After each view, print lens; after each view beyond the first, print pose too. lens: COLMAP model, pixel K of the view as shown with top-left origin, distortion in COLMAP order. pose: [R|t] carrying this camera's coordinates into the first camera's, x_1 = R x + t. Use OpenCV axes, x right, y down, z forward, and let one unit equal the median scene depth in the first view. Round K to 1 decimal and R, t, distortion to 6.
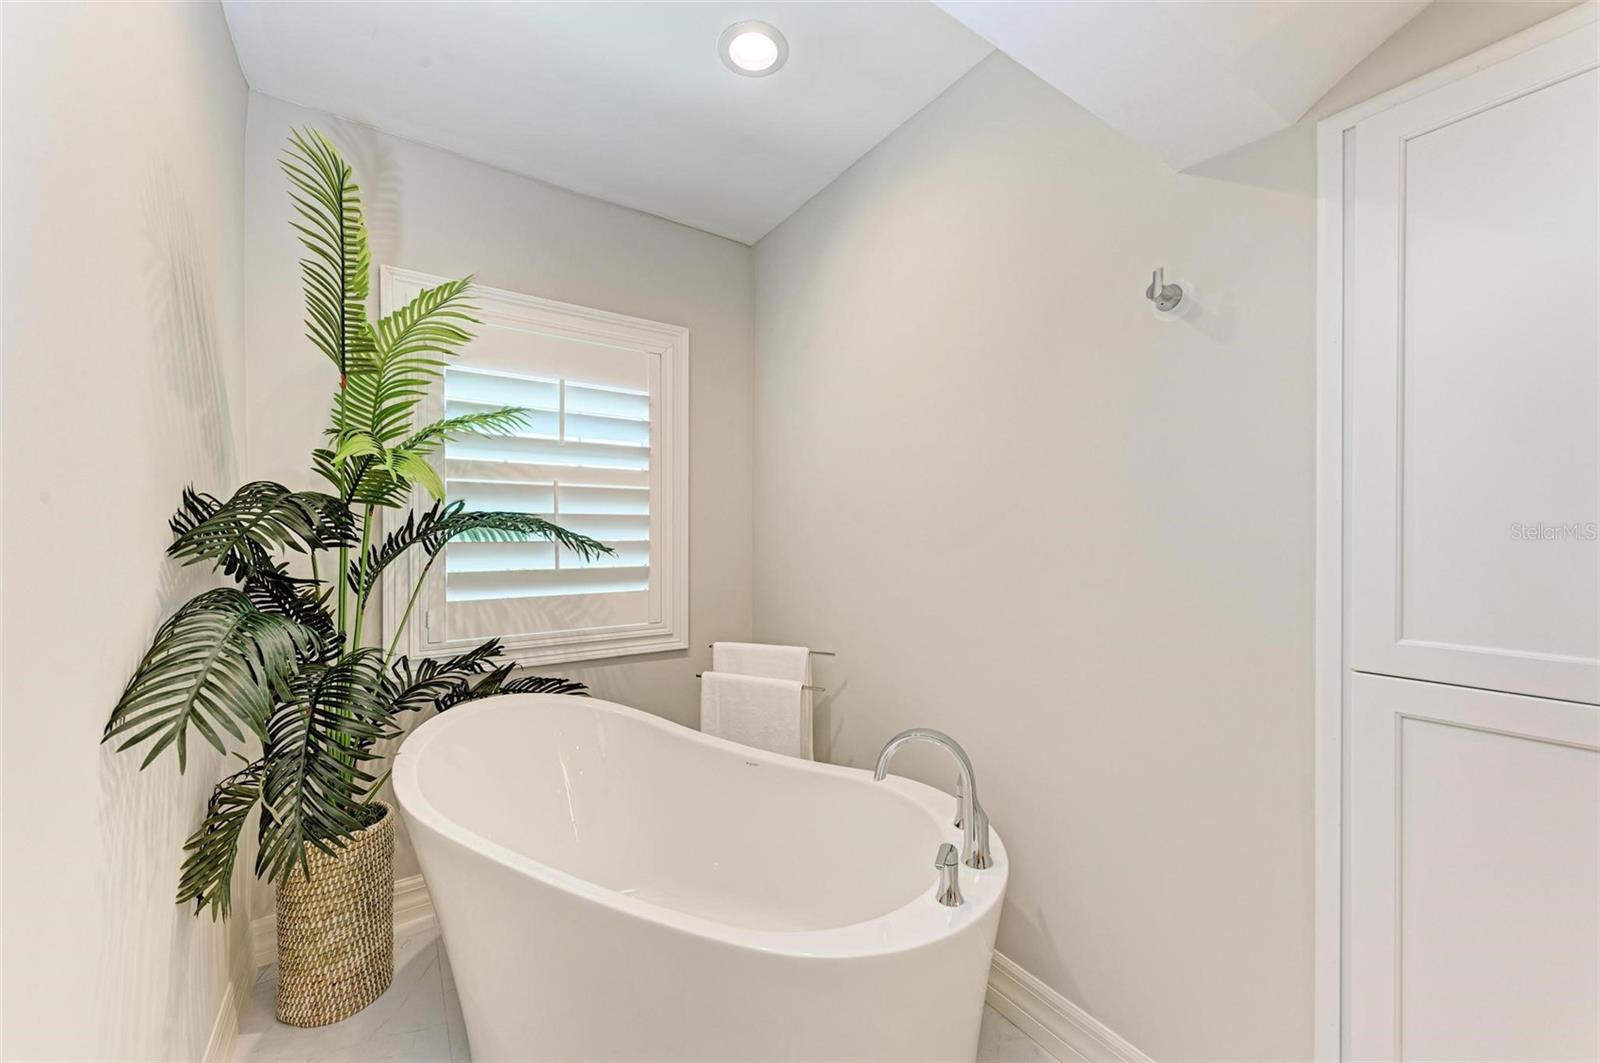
lens RADIAL K [[604.0, 0, 801.6], [0, 604.0, 536.7], [0, 0, 1]] dist [0.018747, -0.006592]
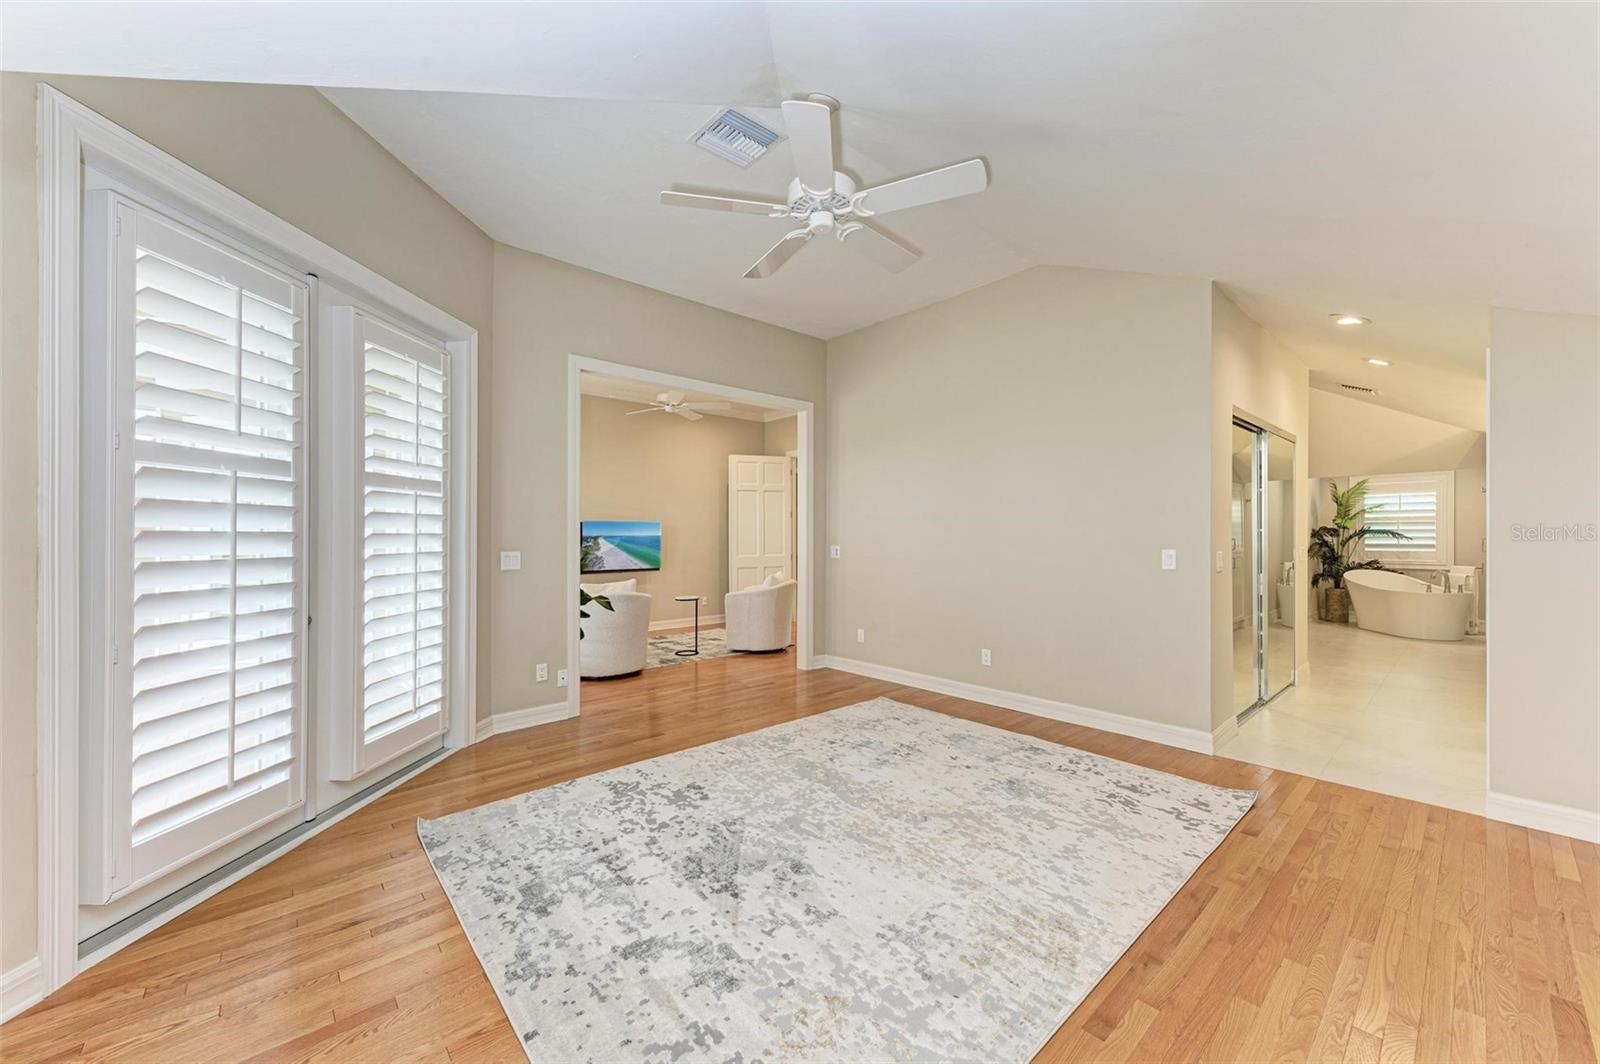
lens RADIAL K [[604.0, 0, 801.6], [0, 604.0, 537.2], [0, 0, 1]] dist [0.018747, -0.006592]
pose [[0.135939, 0.000023, -0.990717, 3.342874], [0.000046, 1.000000, 0.000030, 0.013770], [0.990717, -0.000049, 0.135939, -3.750408]]
